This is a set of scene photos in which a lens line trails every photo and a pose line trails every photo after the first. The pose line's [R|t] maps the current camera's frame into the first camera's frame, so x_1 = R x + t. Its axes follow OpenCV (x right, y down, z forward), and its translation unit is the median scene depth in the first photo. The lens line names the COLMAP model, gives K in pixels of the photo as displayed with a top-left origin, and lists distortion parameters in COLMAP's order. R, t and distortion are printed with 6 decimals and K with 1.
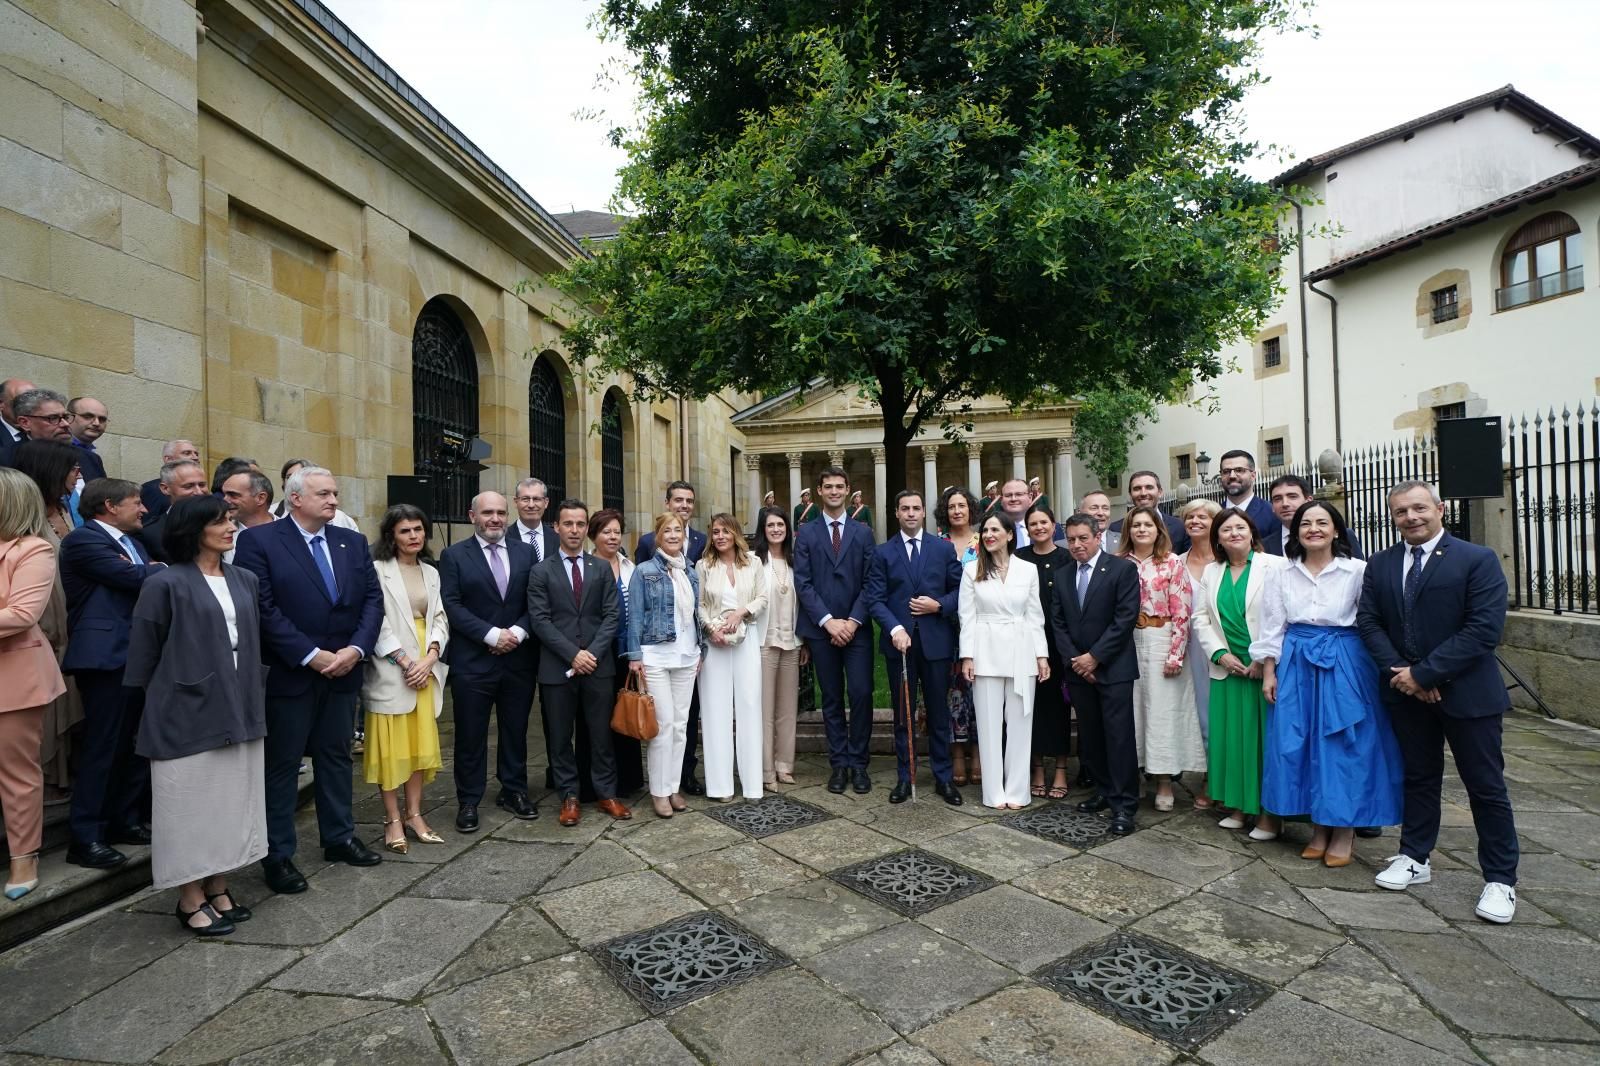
lens RADIAL K [[860.5, 0, 793.3], [0, 860.5, 547.5], [0, 0, 1]] dist [0.010728, -0.002910]
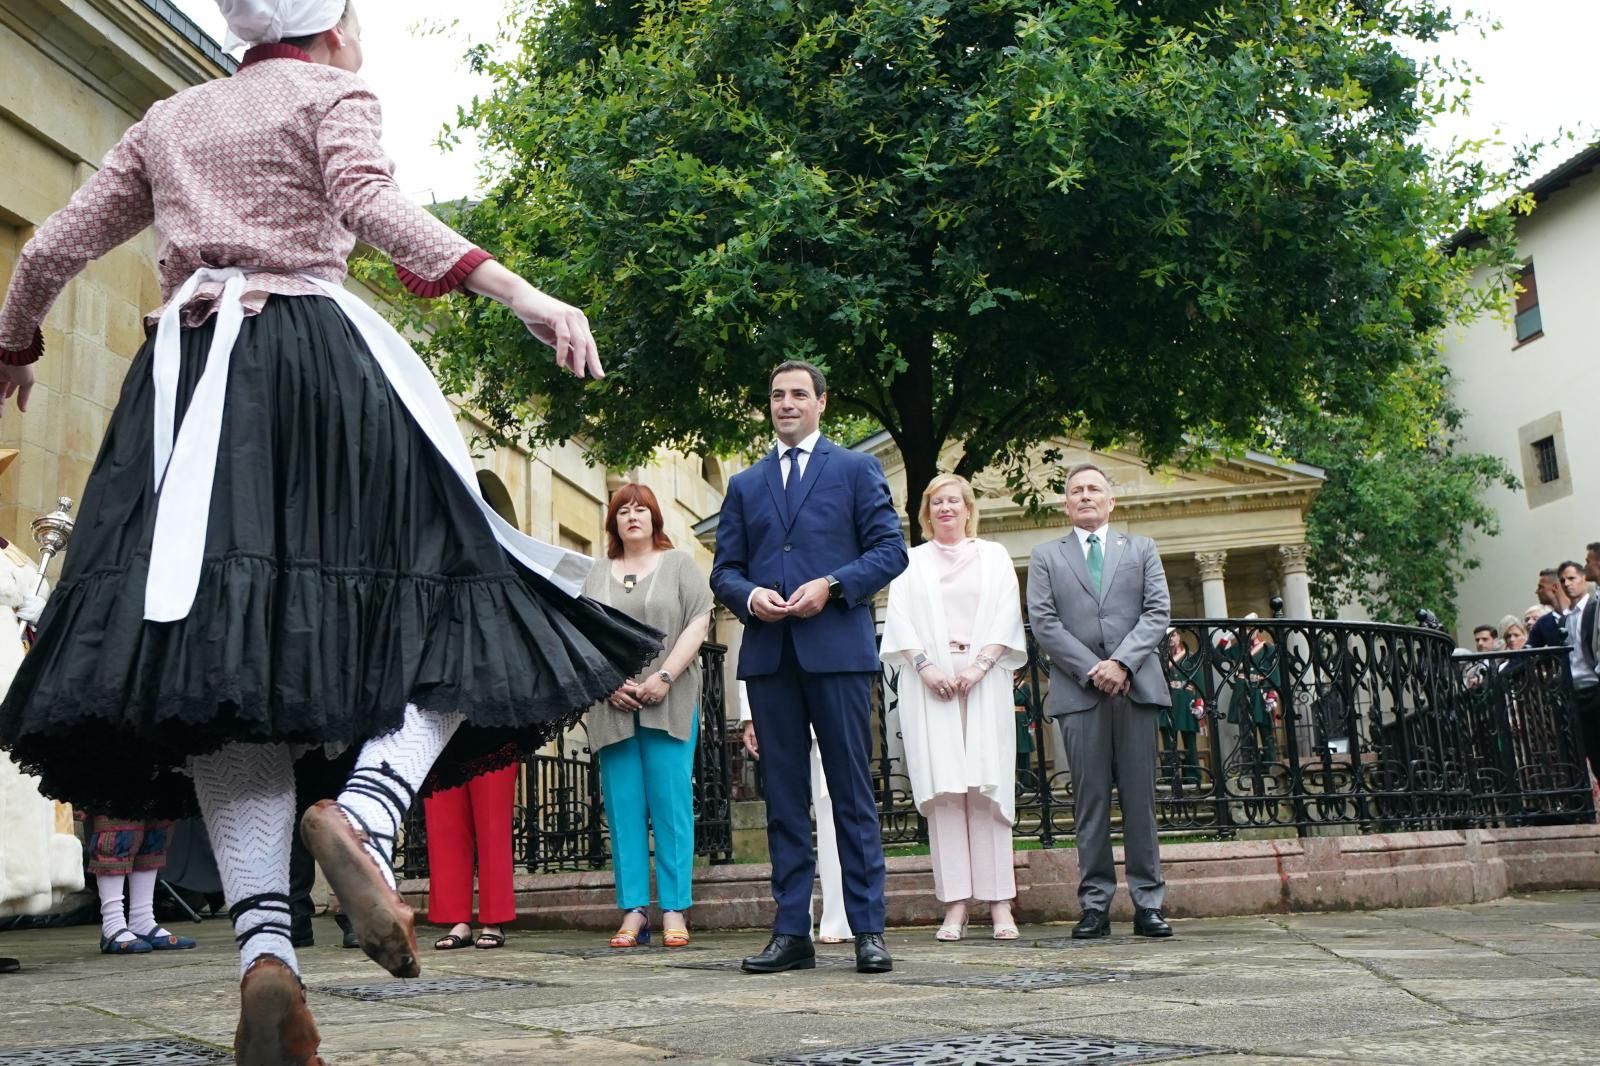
lens RADIAL K [[1680.6, 0, 796.5], [0, 1680.6, 525.3], [0, 0, 1]] dist [-0.017313, 0.000000]
pose [[0.998732, -0.028495, -0.041497, 0.108309], [0.020226, 0.982046, -0.187555, 0.147061], [0.046096, 0.186477, 0.981377, -0.198192]]
